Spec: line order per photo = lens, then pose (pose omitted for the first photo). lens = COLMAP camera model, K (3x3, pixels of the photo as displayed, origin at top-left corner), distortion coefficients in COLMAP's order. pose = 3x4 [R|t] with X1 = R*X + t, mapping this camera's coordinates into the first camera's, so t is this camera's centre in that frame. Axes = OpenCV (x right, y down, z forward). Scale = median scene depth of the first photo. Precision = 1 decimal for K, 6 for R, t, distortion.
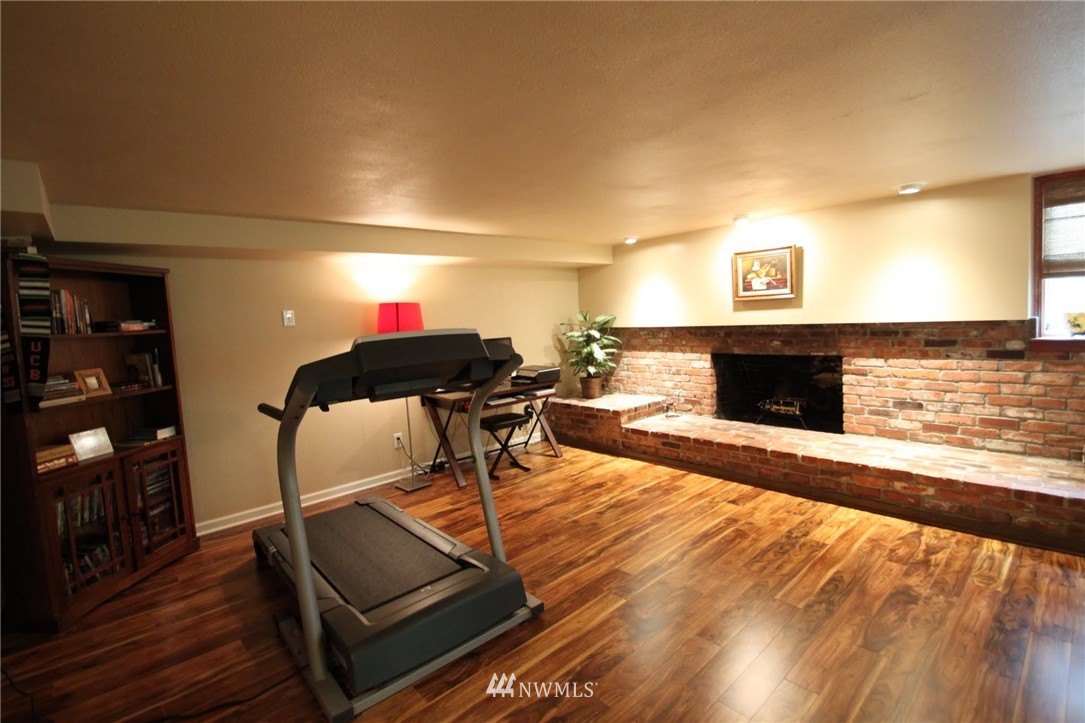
lens RADIAL K [[500.3, 0, 543.1], [0, 500.3, 358.9], [0, 0, 1]] dist [-0.001995, -0.000096]
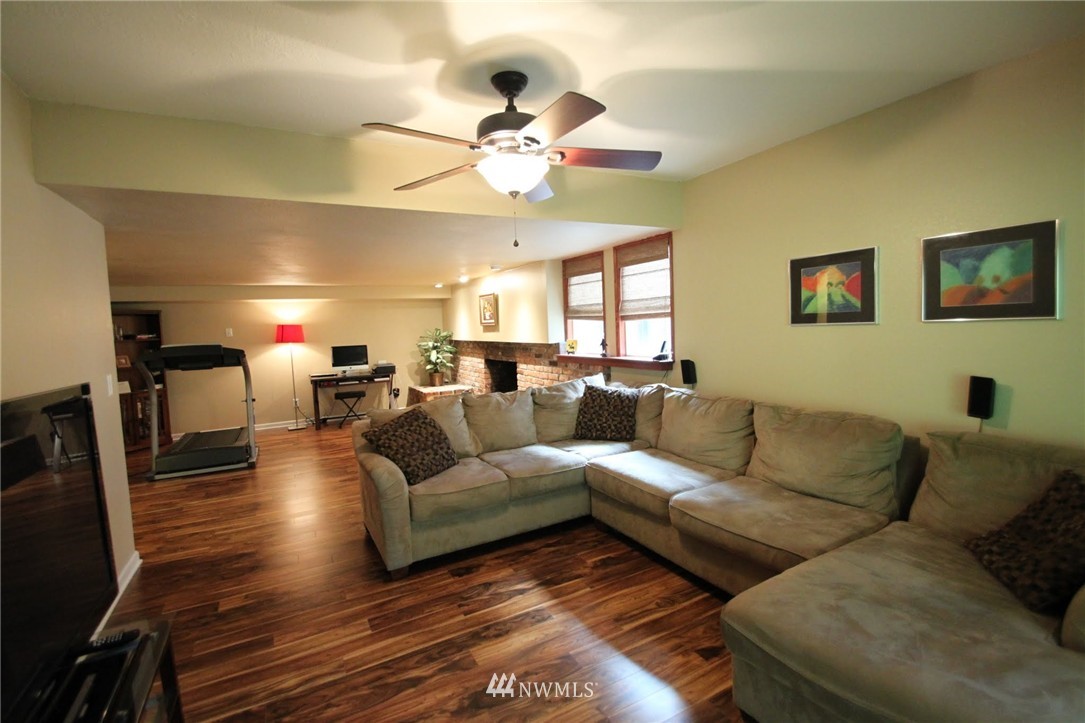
lens RADIAL K [[500.3, 0, 544.9], [0, 500.3, 358.7], [0, 0, 1]] dist [-0.001995, -0.000096]
pose [[0.969589, 0.031543, -0.242698, 0.998163], [-0.033346, 0.999438, -0.003325, -0.013828], [0.242457, 0.011317, 0.970096, -0.496798]]
